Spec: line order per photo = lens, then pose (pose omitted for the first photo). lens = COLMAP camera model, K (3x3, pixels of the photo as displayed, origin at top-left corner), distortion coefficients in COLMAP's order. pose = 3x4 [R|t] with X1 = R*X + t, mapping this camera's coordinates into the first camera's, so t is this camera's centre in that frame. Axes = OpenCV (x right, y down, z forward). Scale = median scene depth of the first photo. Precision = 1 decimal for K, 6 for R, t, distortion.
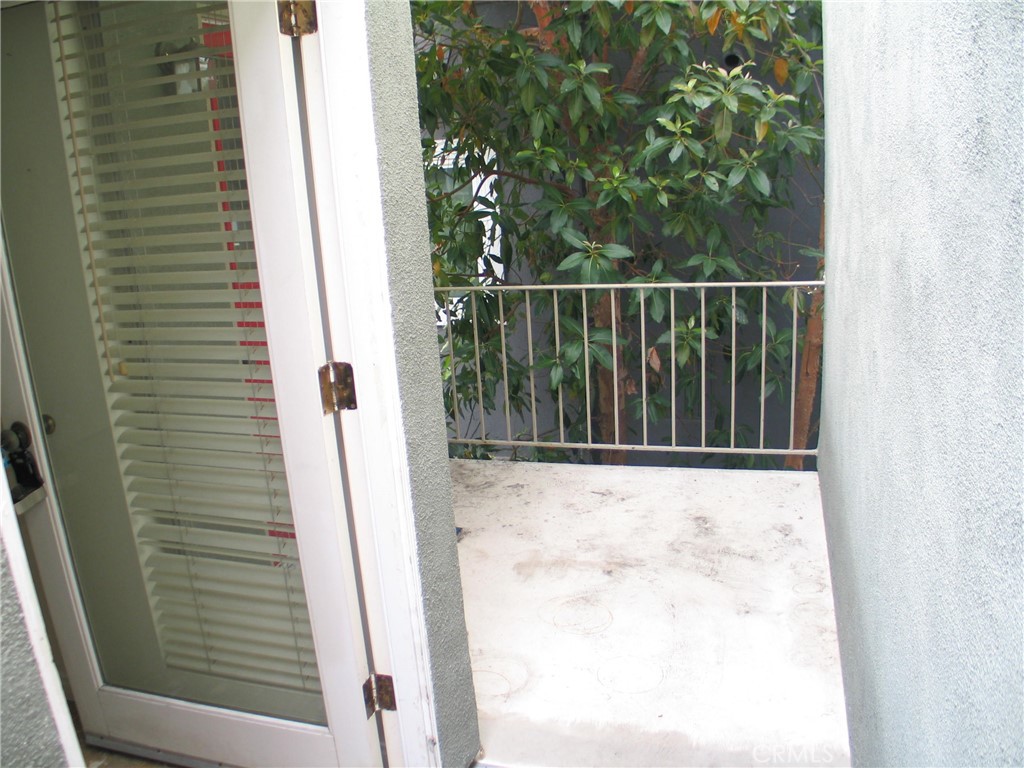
lens RADIAL K [[839.8, 0, 513.8], [0, 839.8, 383.3], [0, 0, 1]] dist [-0.170667, 0.069666]
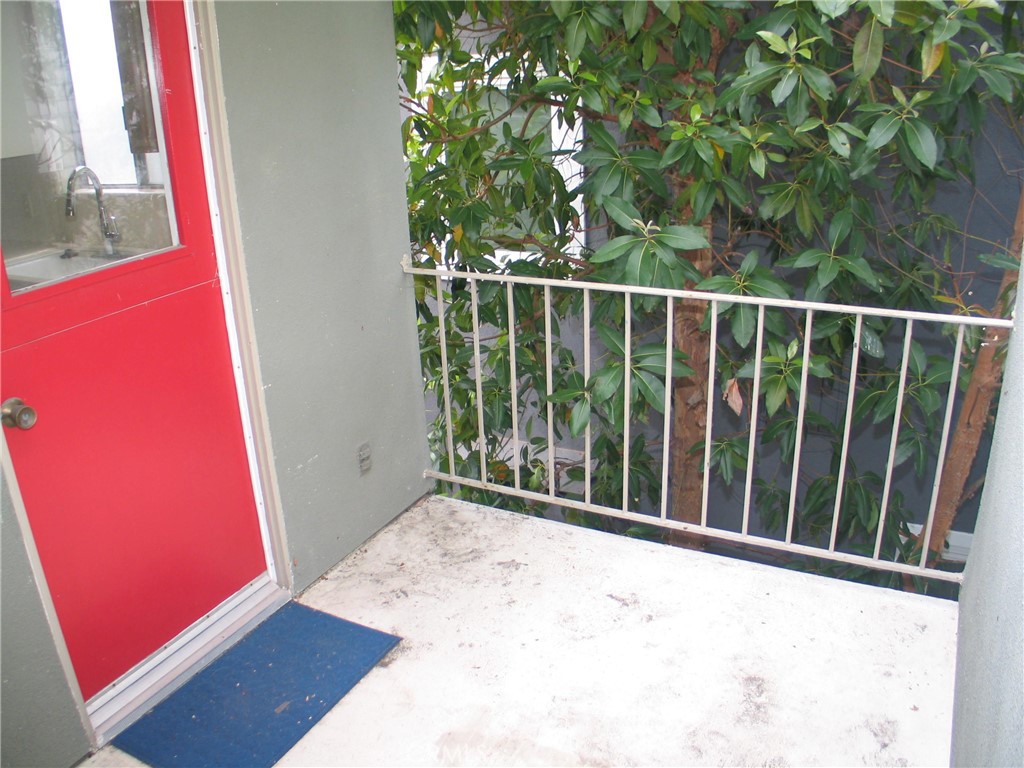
lens RADIAL K [[839.8, 0, 505.8], [0, 839.8, 382.4], [0, 0, 1]] dist [-0.170667, 0.069666]
pose [[0.979066, 0.089788, -0.182668, 0.118003], [-0.070374, 0.991423, 0.110125, -0.110100], [0.190990, -0.094964, 0.976988, 0.336936]]
